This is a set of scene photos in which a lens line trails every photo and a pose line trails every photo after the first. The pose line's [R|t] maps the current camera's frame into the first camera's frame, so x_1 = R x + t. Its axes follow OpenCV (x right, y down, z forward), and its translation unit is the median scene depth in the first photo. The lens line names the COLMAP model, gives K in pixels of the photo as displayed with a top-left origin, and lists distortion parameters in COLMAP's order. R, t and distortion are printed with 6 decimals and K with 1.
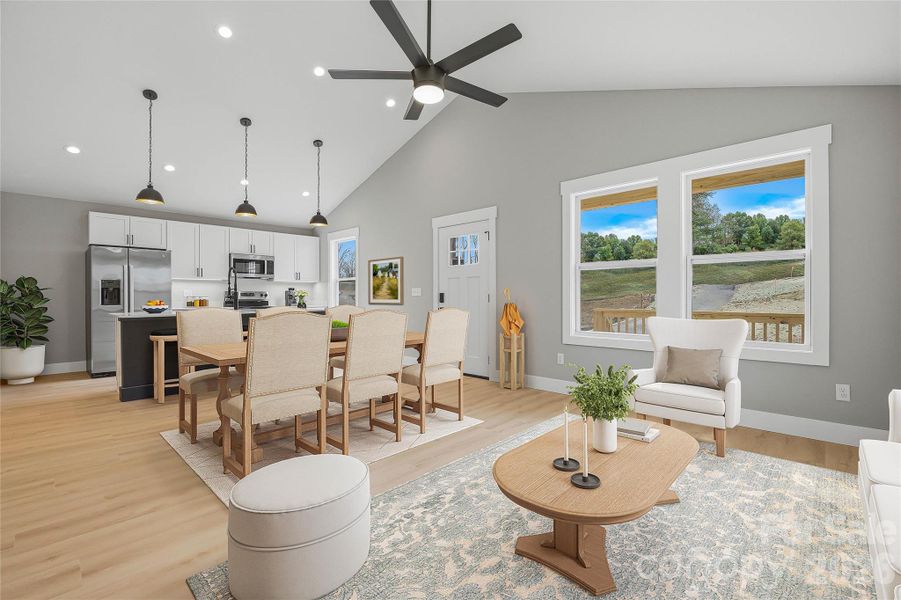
lens RADIAL K [[395.6, 0, 450.7], [0, 395.6, 298.6], [0, 0, 1]] dist [-0.011672, 0.000549]
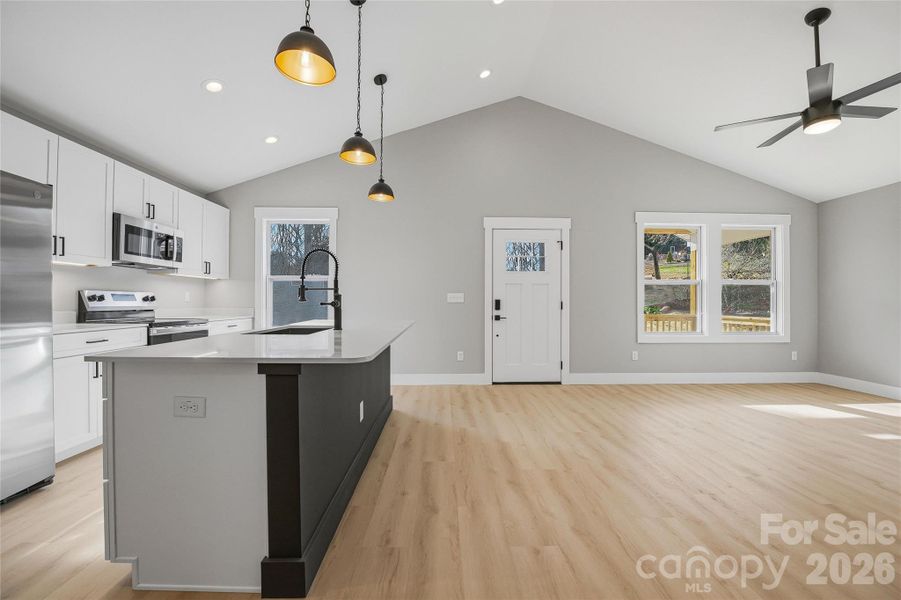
lens RADIAL K [[359.6, 0, 452.1], [0, 359.6, 301.1], [0, 0, 1]] dist [-0.022415, 0.000209]
pose [[0.707968, 0.012367, 0.706136, -0.680890], [0.000771, 0.999833, -0.018283, 0.003580], [-0.706244, 0.013488, 0.707840, 0.474742]]
